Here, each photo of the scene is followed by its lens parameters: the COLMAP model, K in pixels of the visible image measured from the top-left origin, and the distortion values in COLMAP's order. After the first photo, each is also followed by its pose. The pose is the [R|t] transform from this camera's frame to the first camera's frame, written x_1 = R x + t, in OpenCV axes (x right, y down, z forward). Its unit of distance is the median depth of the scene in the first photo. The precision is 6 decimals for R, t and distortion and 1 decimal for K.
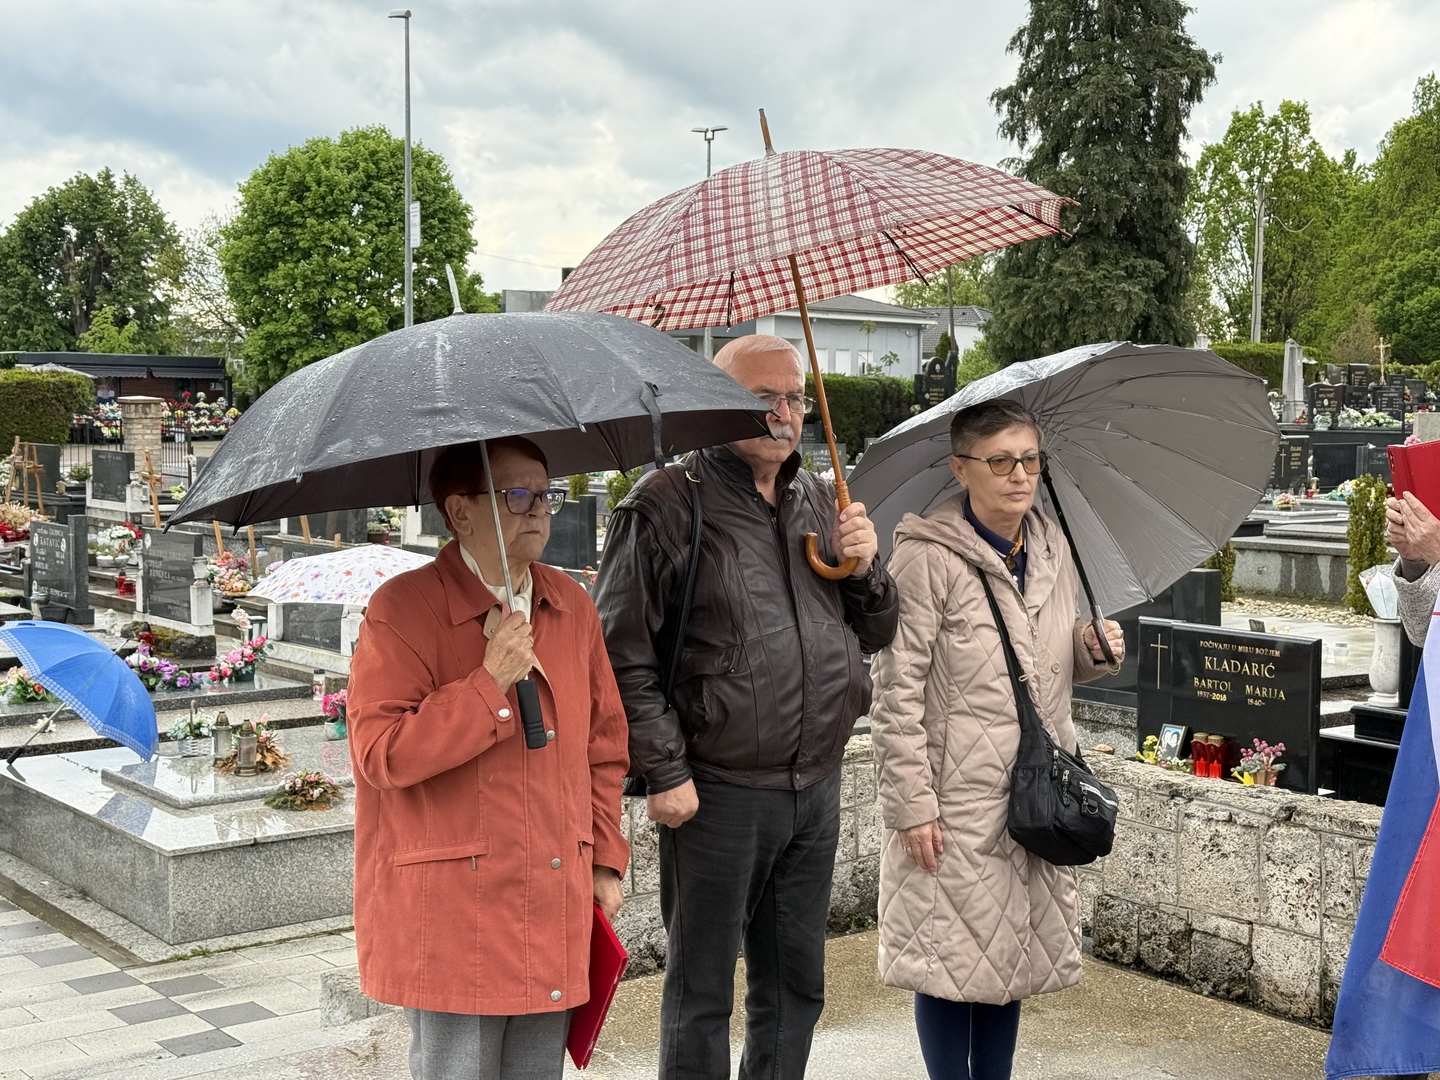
lens RADIAL K [[1998.7, 0, 740.2], [0, 1998.7, 552.1], [0, 0, 1]] dist [0.129928, 0.000000]
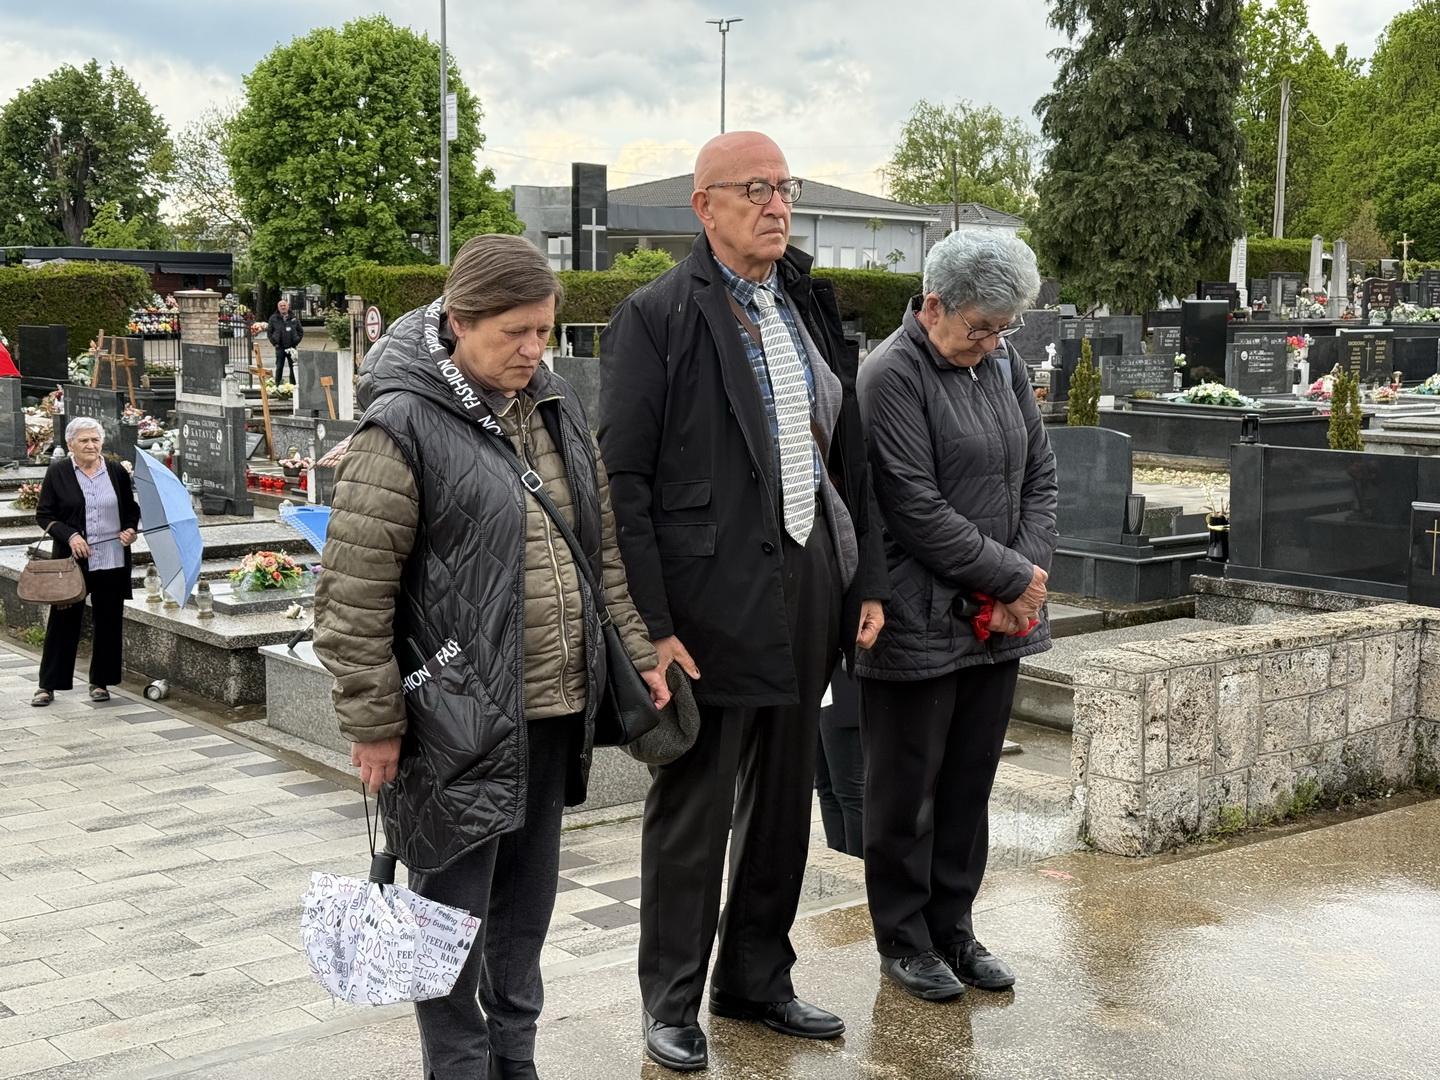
lens RADIAL K [[1998.7, 0, 727.9], [0, 1998.7, 552.7], [0, 0, 1]] dist [0.129928, 0.000000]
pose [[0.999919, -0.000584, 0.012741, -0.134394], [-0.000046, 0.998781, 0.049358, 0.006547], [-0.012754, -0.049354, 0.998700, 0.003084]]
